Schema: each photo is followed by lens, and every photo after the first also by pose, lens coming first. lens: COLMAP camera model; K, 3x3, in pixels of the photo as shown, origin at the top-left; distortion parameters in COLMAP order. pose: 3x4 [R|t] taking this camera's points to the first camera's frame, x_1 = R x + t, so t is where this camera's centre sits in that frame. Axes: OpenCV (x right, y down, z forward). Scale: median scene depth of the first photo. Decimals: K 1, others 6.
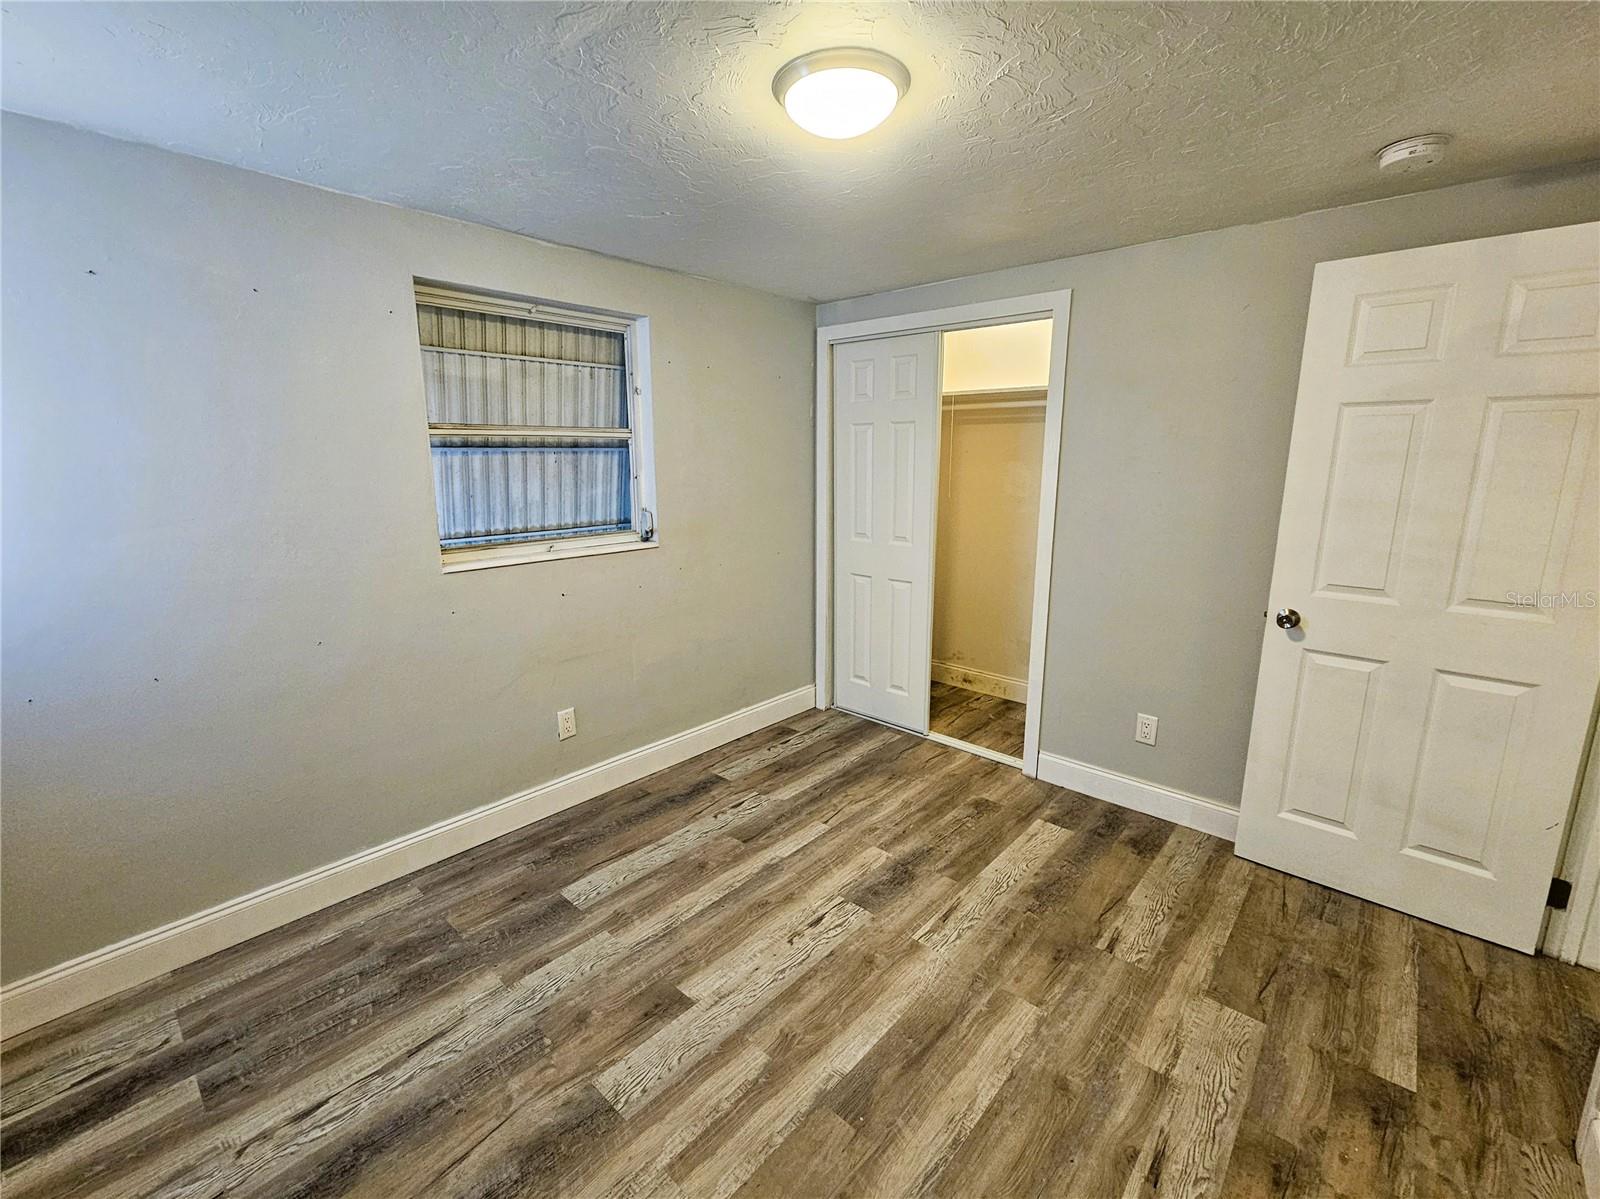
lens RADIAL K [[682.3, 0, 796.8], [0, 682.3, 591.3], [0, 0, 1]] dist [-0.000396, 0.000574]
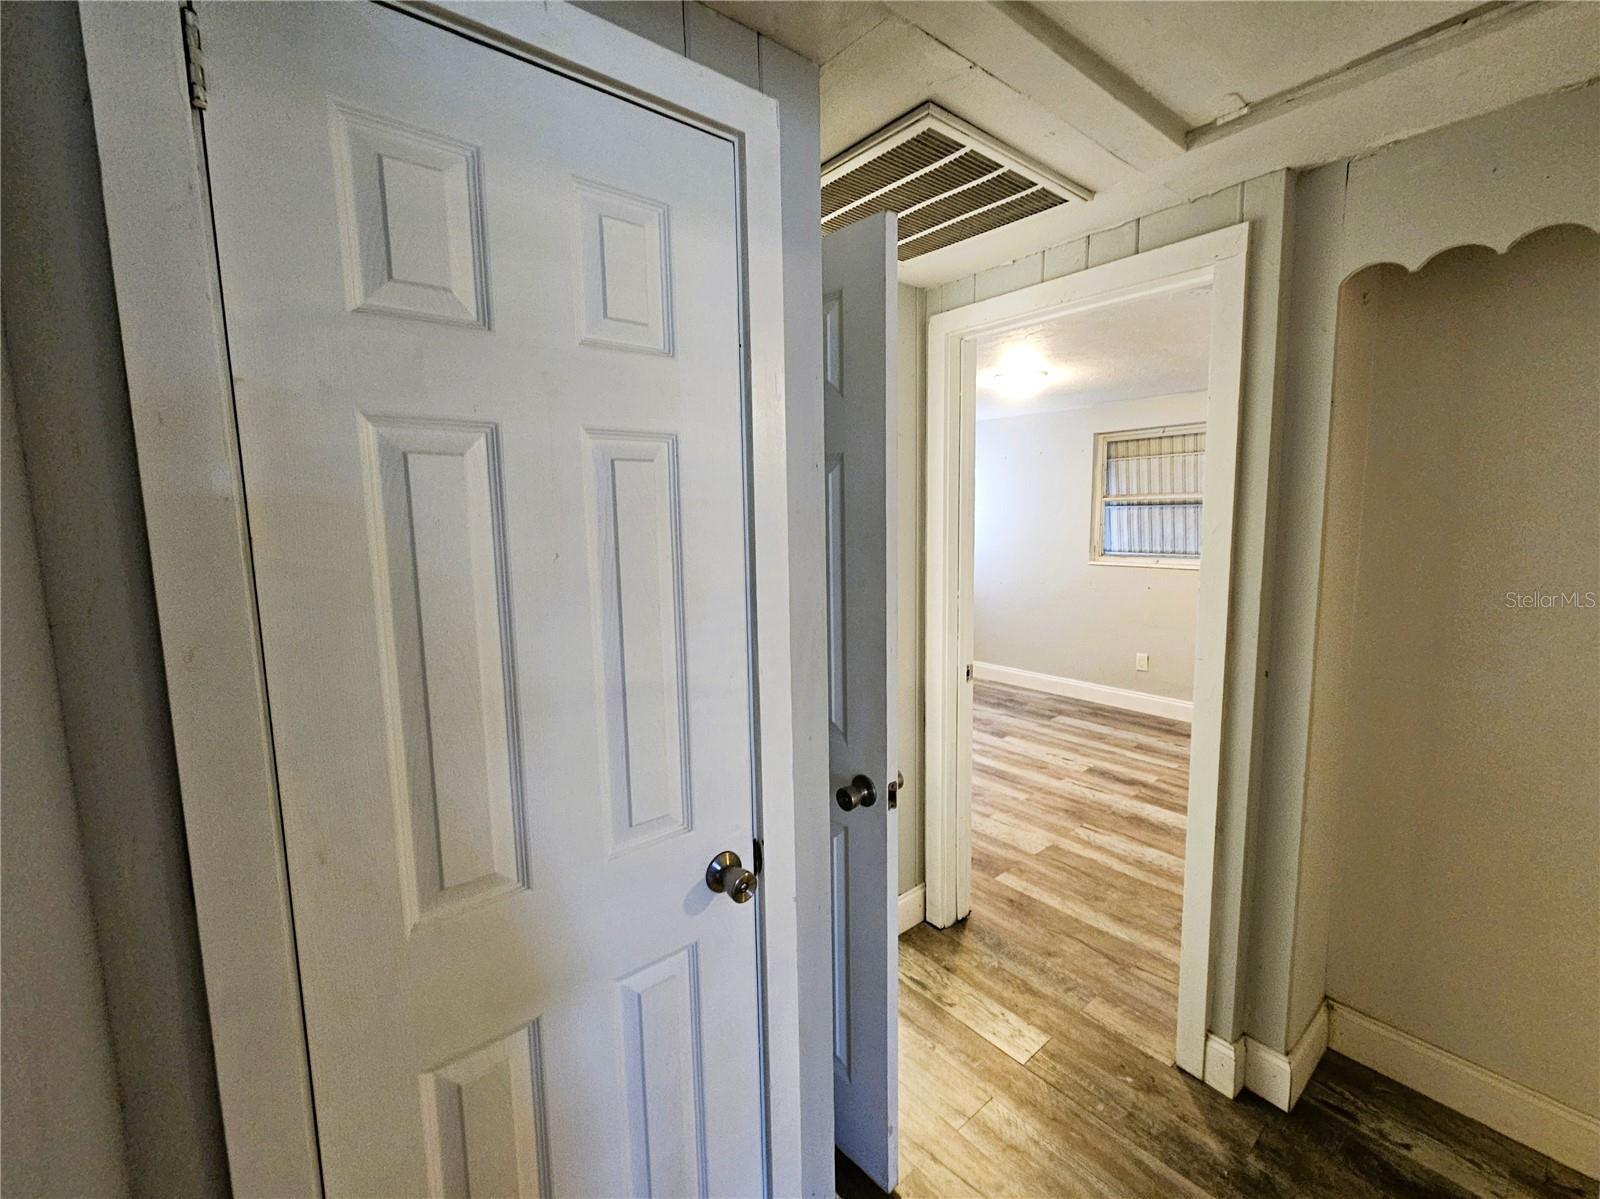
lens RADIAL K [[662.6, 0, 799.5], [0, 662.6, 590.6], [0, 0, 1]] dist [-0.002344, 0.000230]
pose [[-0.151292, 0.120661, -0.981097, 1.793894], [-0.175225, 0.973530, 0.146751, -0.098373], [0.972835, 0.194115, -0.126144, 0.412825]]
